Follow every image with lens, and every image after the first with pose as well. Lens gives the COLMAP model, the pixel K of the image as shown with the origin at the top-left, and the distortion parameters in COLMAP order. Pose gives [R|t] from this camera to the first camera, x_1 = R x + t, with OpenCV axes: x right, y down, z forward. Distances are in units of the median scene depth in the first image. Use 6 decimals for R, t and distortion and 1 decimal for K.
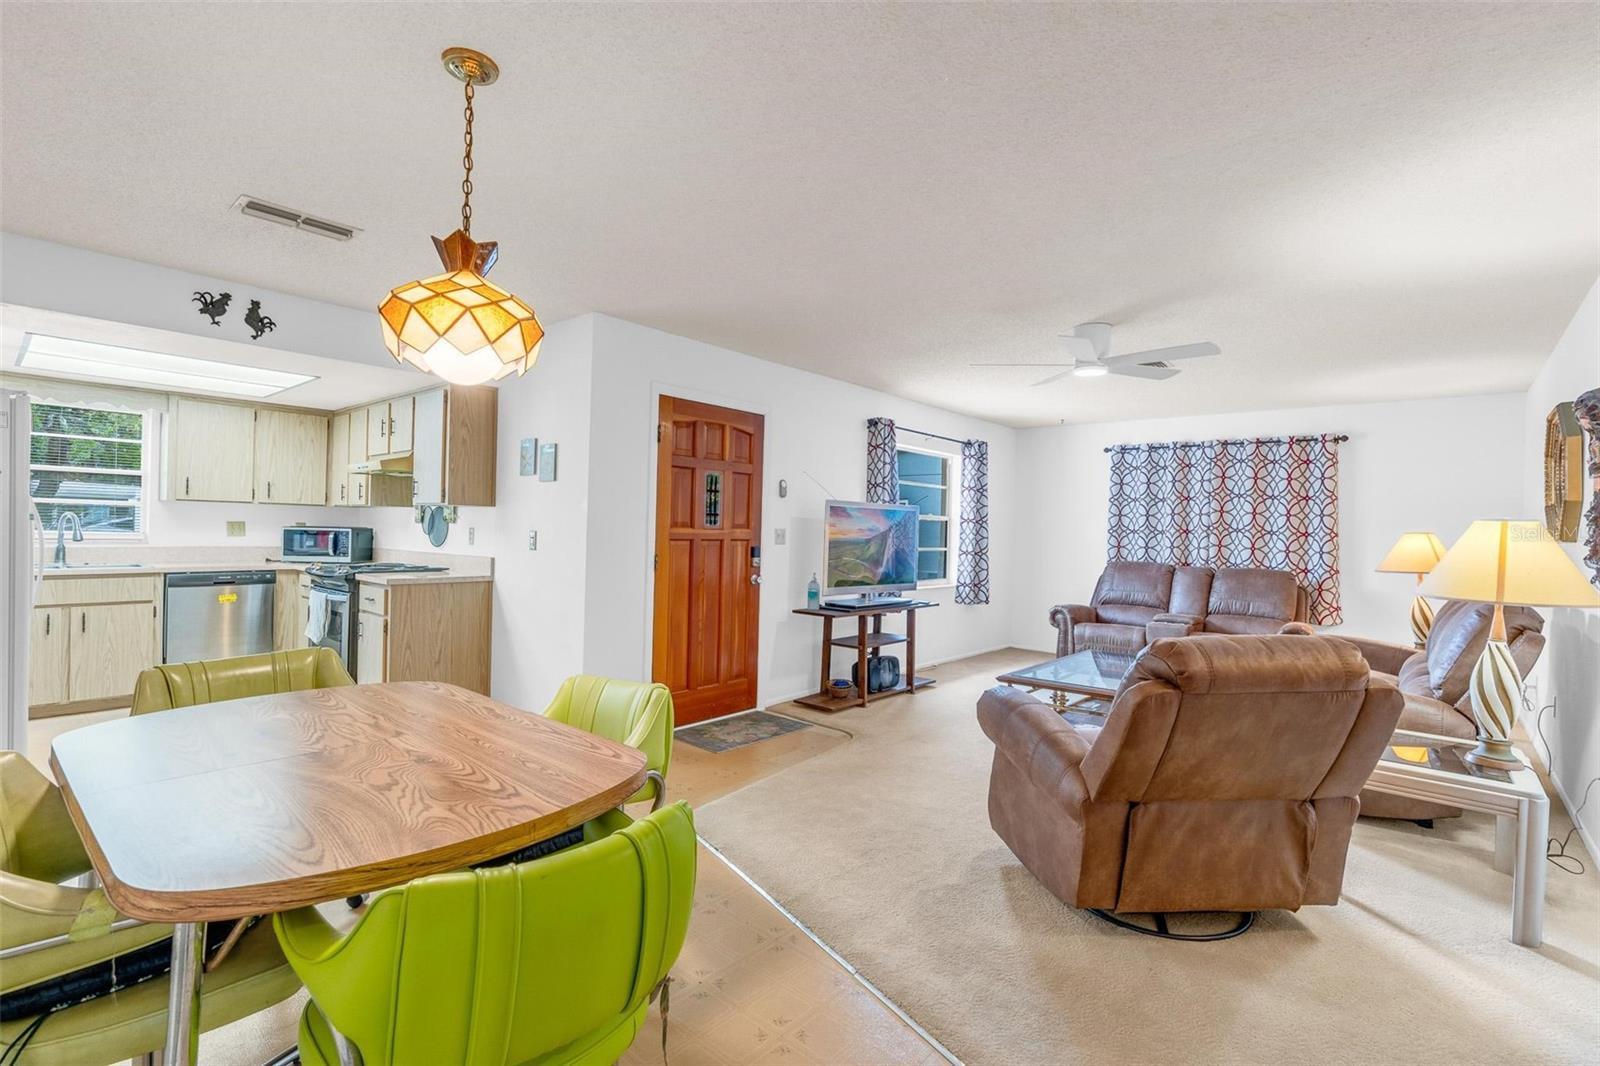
lens RADIAL K [[731.3, 0, 796.2], [0, 731.3, 530.7], [0, 0, 1]] dist [-0.011751, 0.004480]
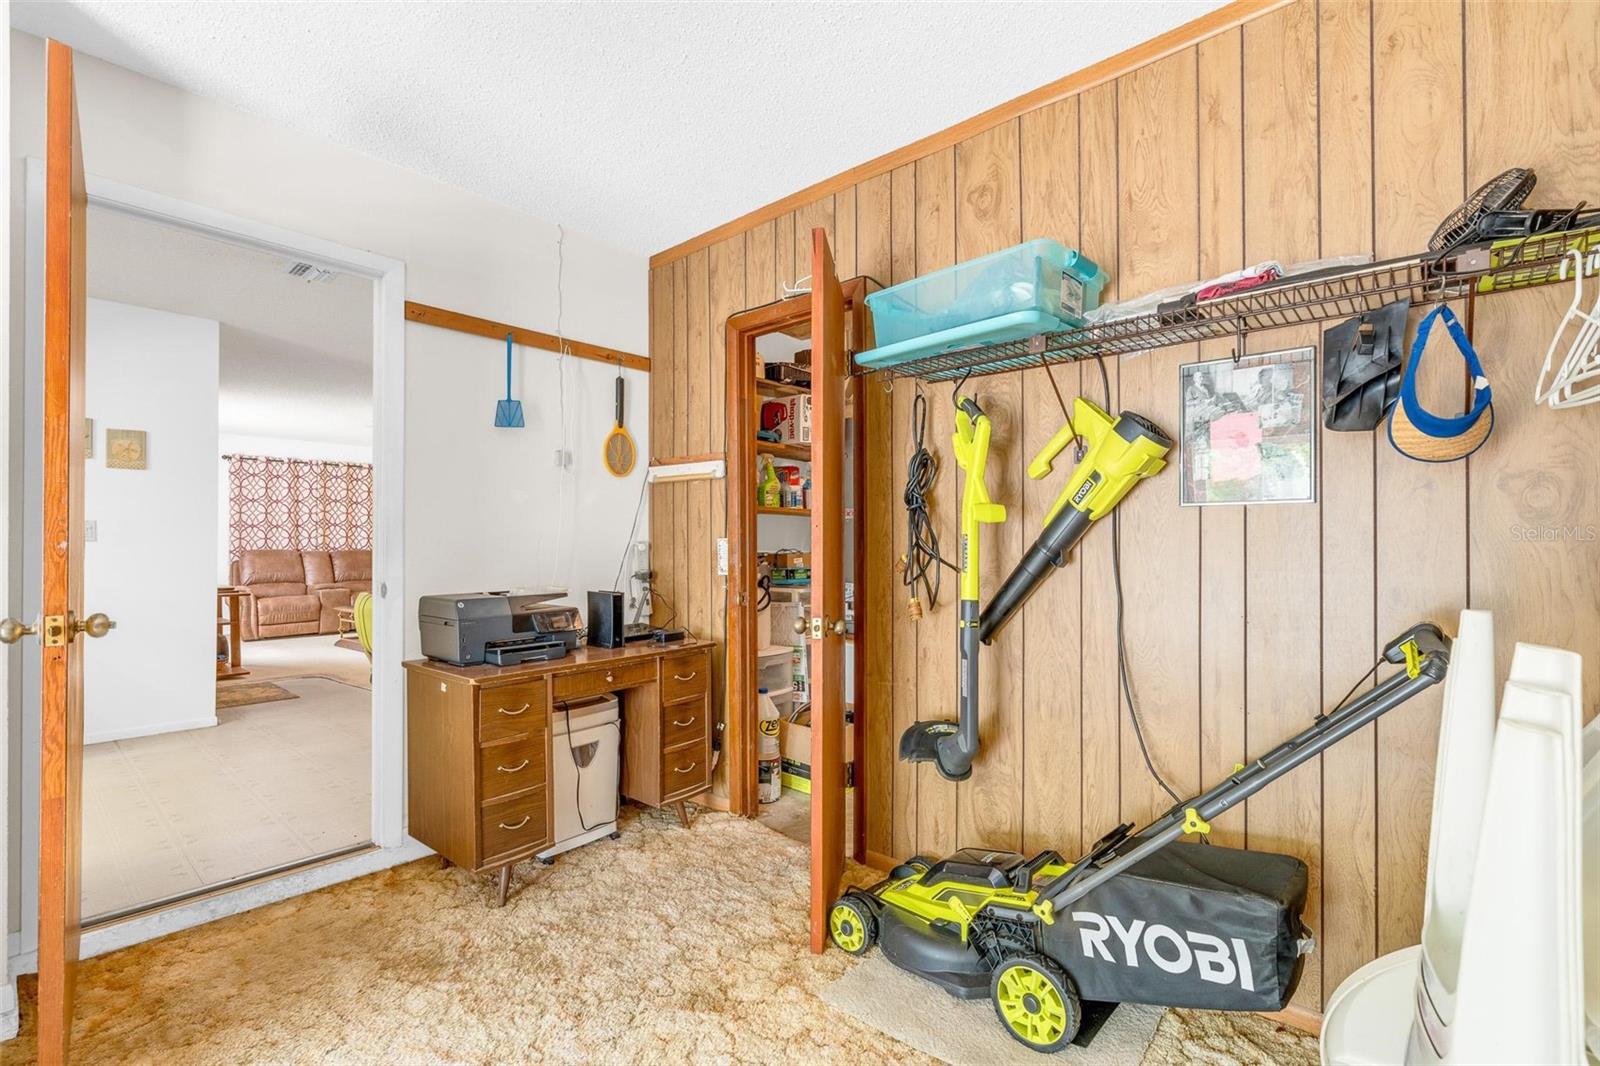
lens RADIAL K [[735.0, 0, 792.8], [0, 735.0, 539.0], [0, 0, 1]] dist [-0.002952, -0.000056]
pose [[0.014766, -0.017840, 0.999732, -0.880637], [0.005016, 0.999830, 0.017768, 0.006670], [-0.999878, 0.004752, 0.014853, 0.071811]]
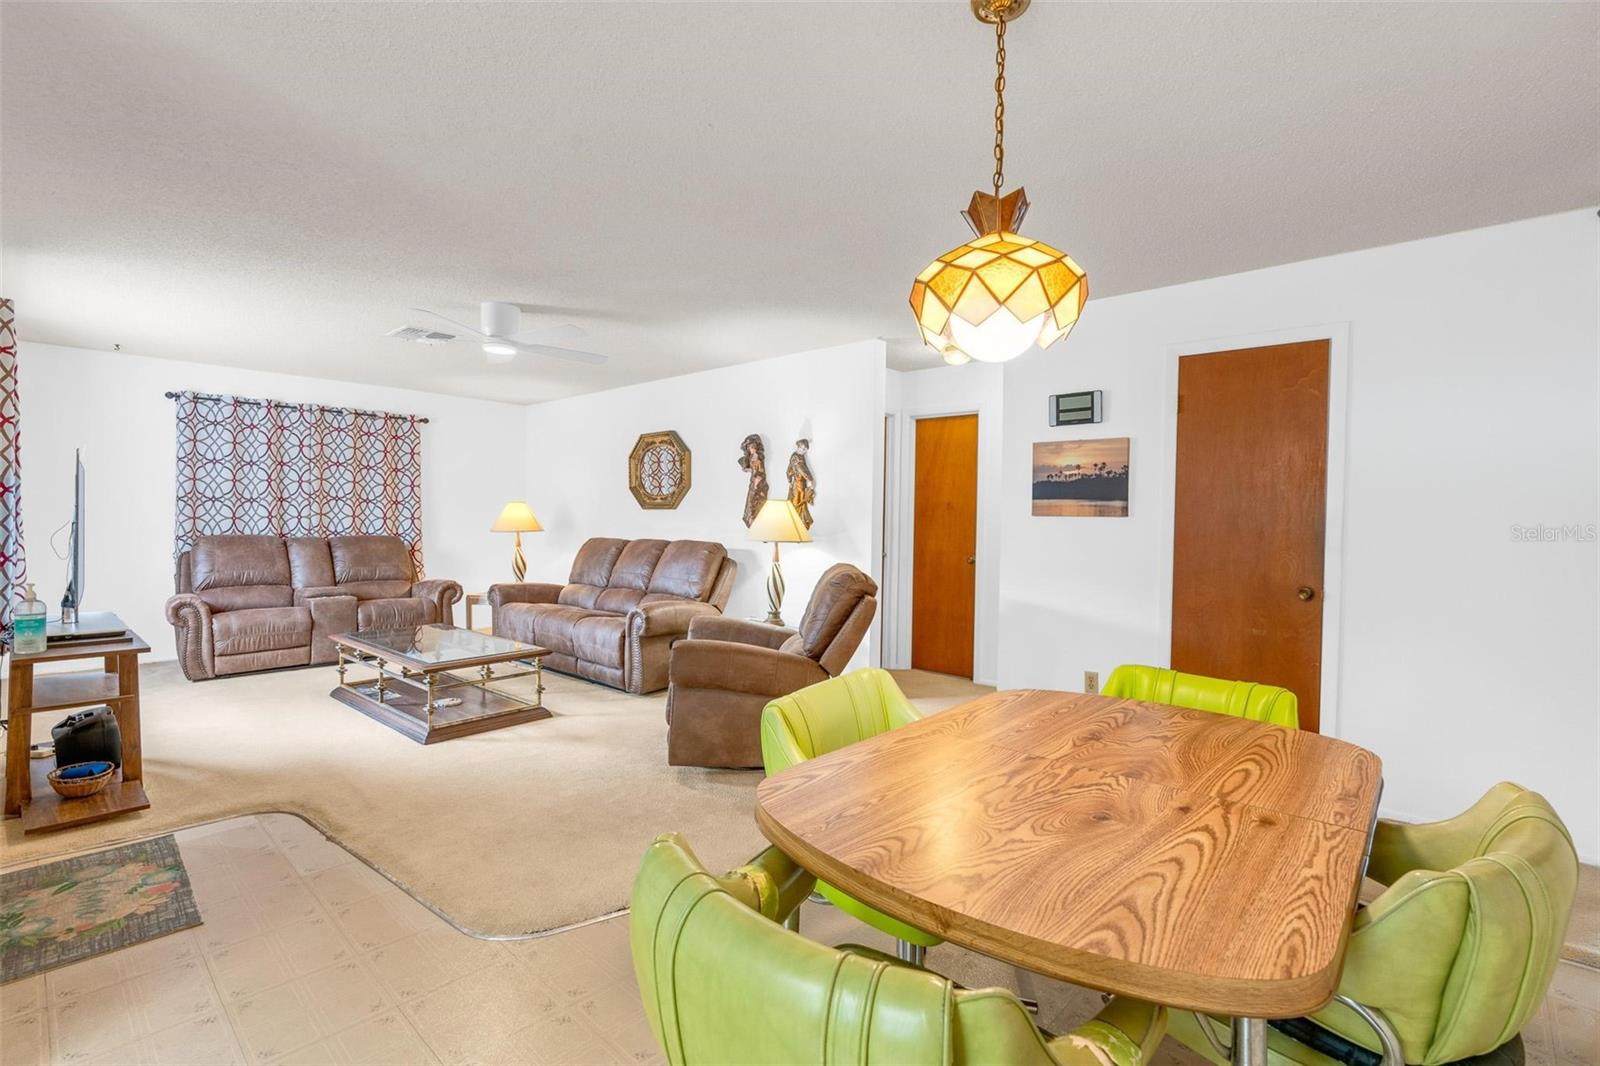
lens RADIAL K [[731.3, 0, 796.2], [0, 731.3, 530.7], [0, 0, 1]] dist [-0.011751, 0.004480]
pose [[0.025642, -0.044959, 0.998660, -0.401352], [-0.011439, 0.998910, 0.045264, -0.009273], [-0.999606, -0.012585, 0.025100, 0.357326]]
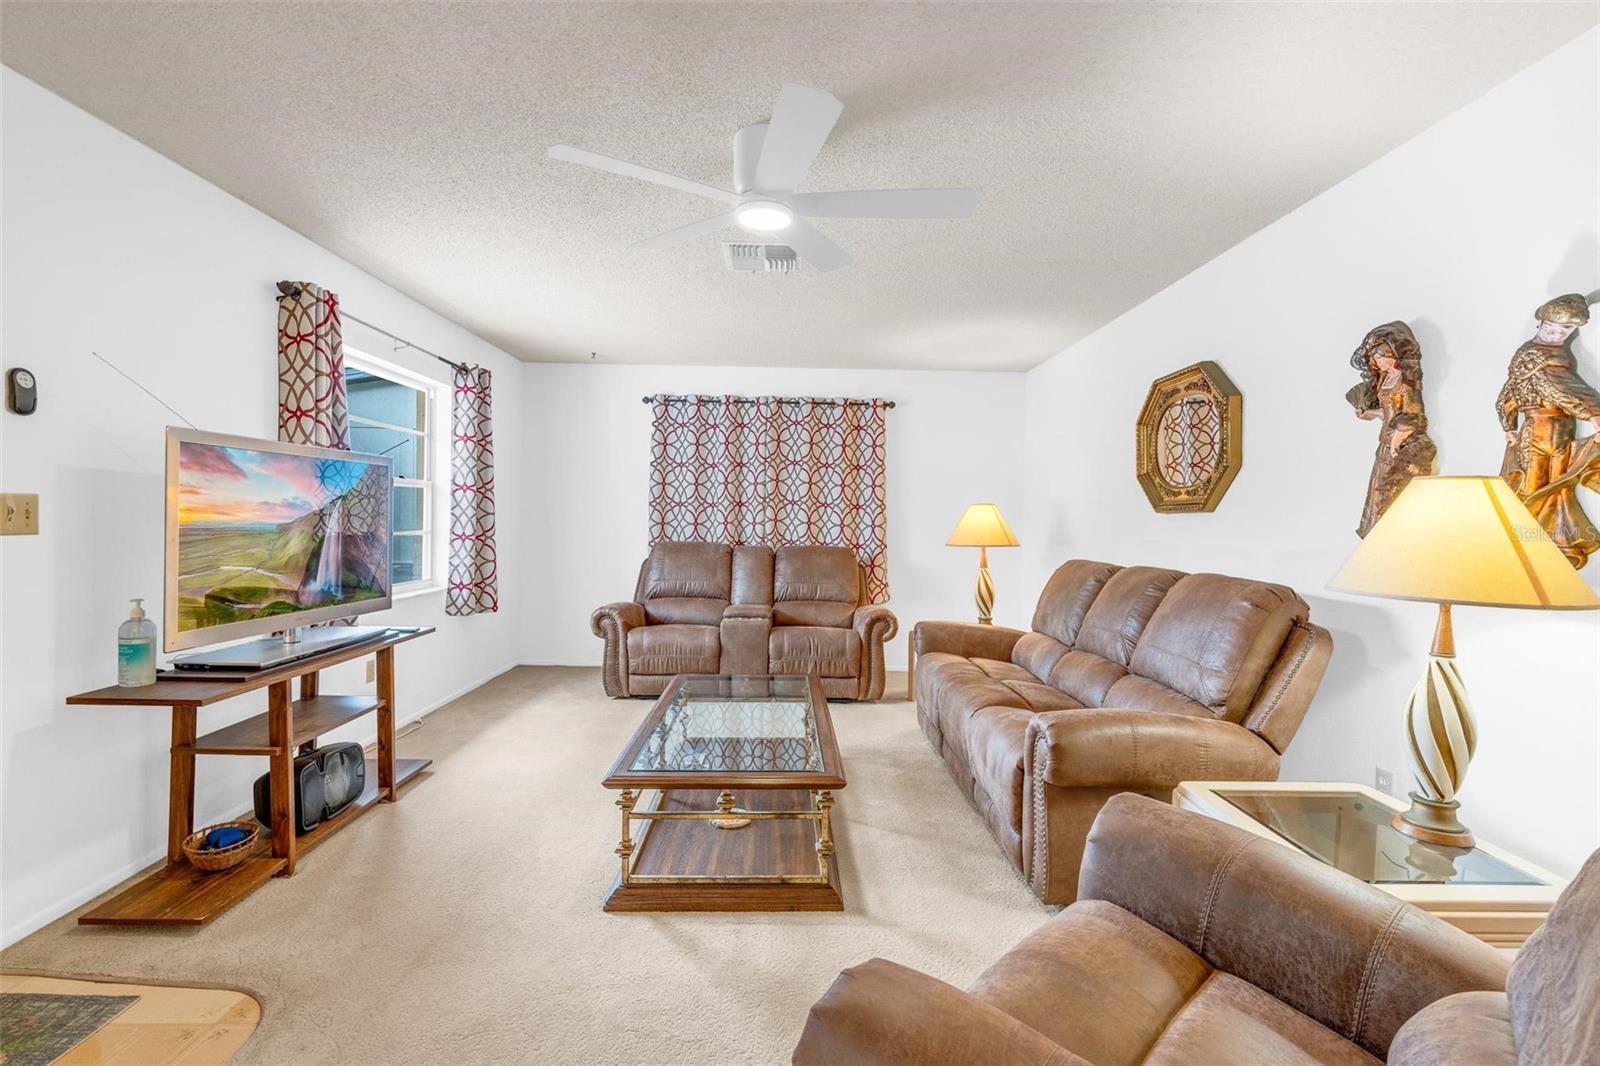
lens RADIAL K [[731.3, 0, 796.2], [0, 731.3, 530.7], [0, 0, 1]] dist [-0.011751, 0.004480]
pose [[0.746977, -0.024533, 0.664397, 0.025787], [0.002322, 0.999409, 0.034292, 0.003501], [-0.664846, -0.024072, 0.746592, 0.357610]]
